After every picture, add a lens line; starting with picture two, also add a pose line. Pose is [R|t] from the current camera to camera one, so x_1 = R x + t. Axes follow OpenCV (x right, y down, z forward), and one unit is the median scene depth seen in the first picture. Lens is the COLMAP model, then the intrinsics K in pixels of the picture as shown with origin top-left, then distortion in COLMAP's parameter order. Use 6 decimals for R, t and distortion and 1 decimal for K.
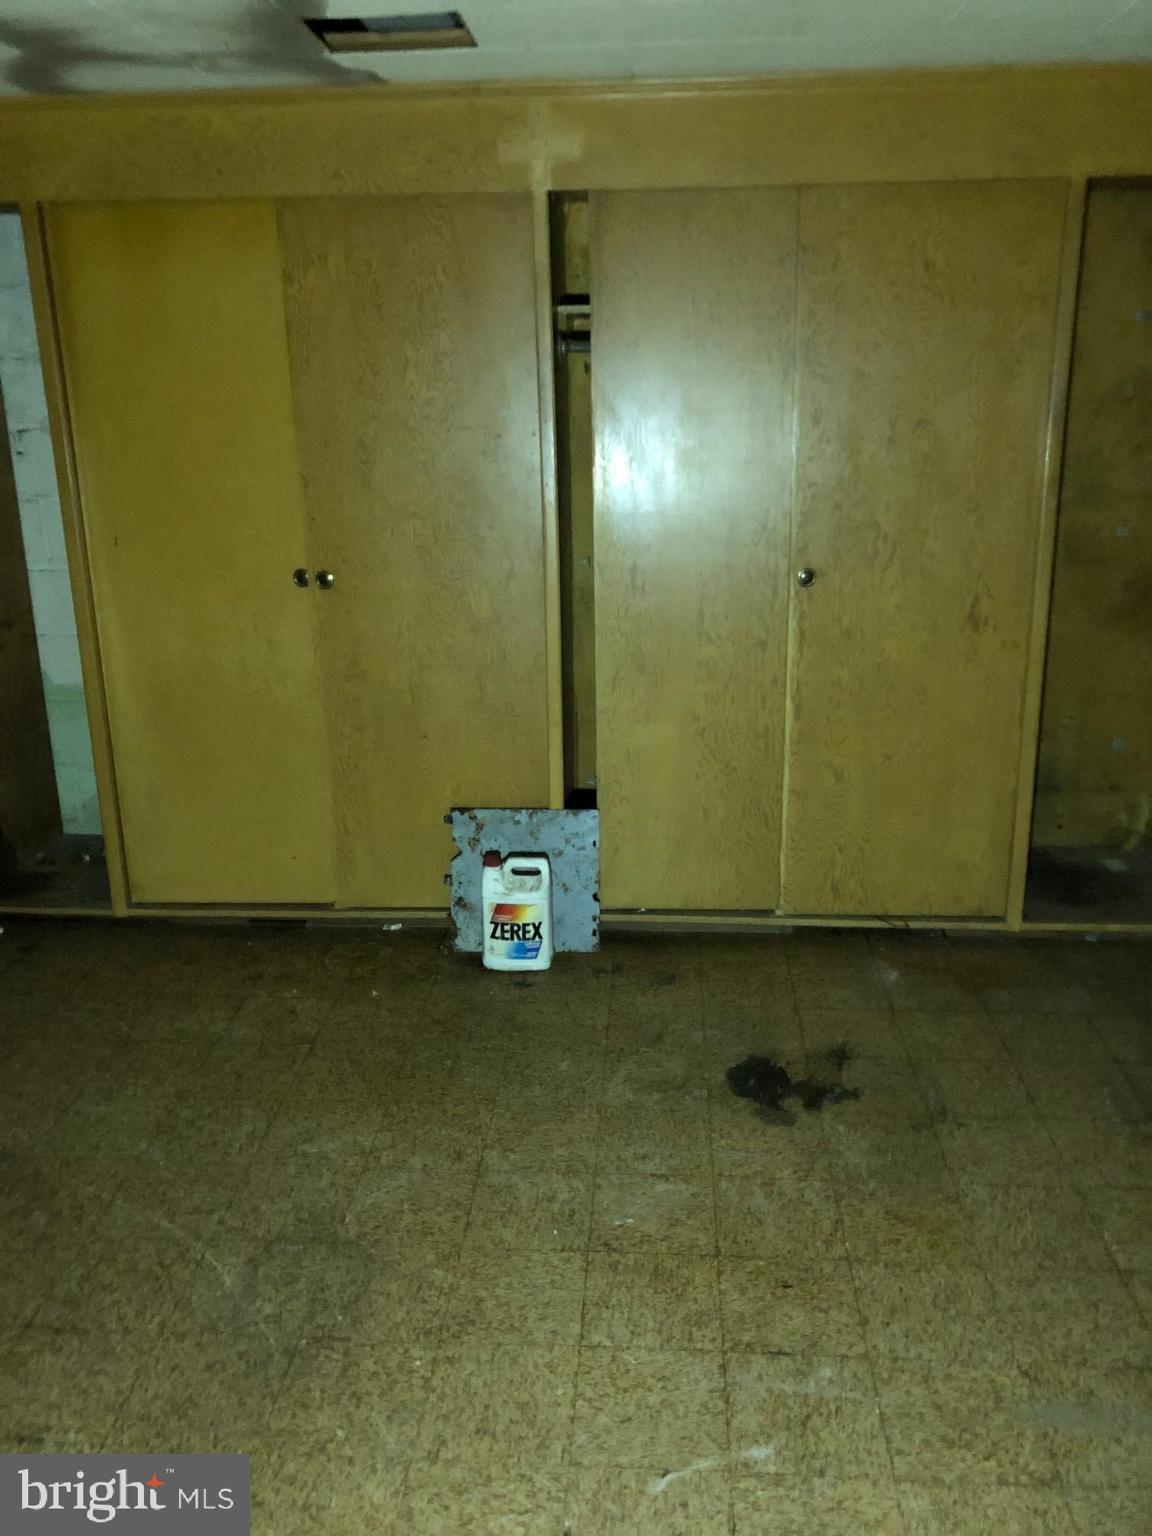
lens RADIAL K [[1267.4, 0, 575.8], [0, 1267.4, 767.7], [0, 0, 1]] dist [0.014555, 0.015942]
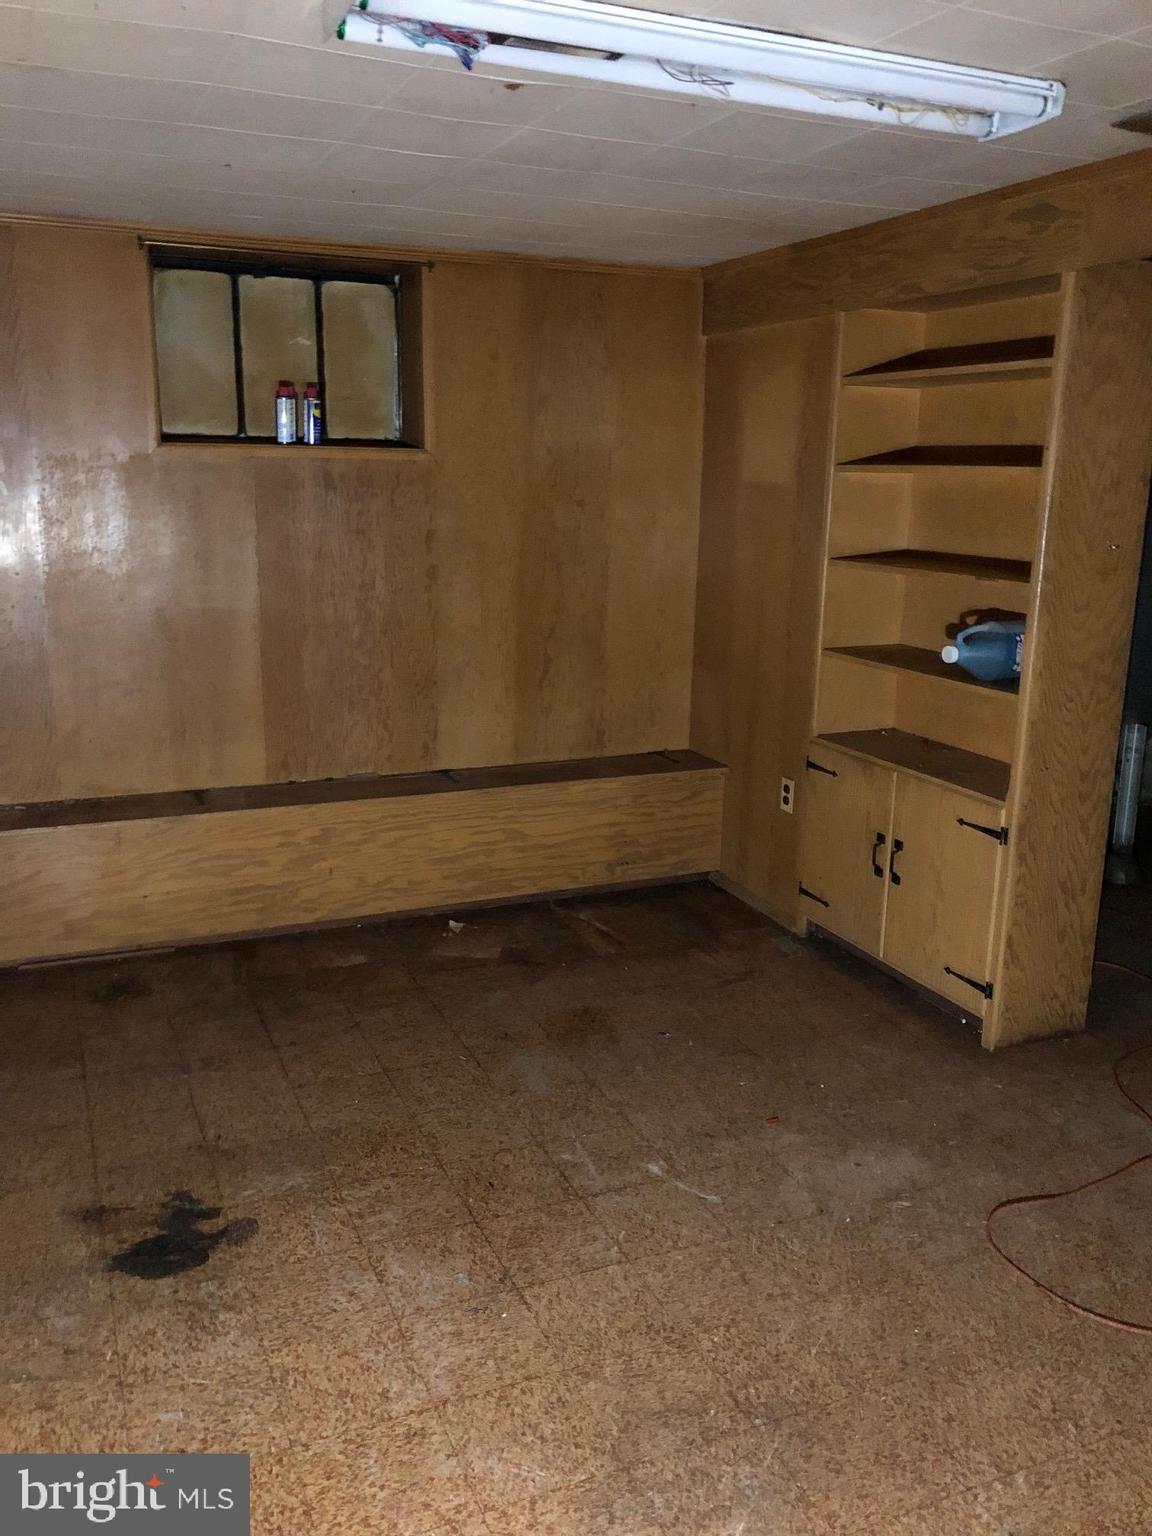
lens RADIAL K [[1267.4, 0, 574.9], [0, 1267.4, 767.9], [0, 0, 1]] dist [0.014555, 0.015942]
pose [[-0.463124, -0.197326, 0.864048, -0.770581], [0.250652, 0.905941, 0.341241, -0.322315], [-0.850112, 0.374612, -0.370102, 1.110893]]
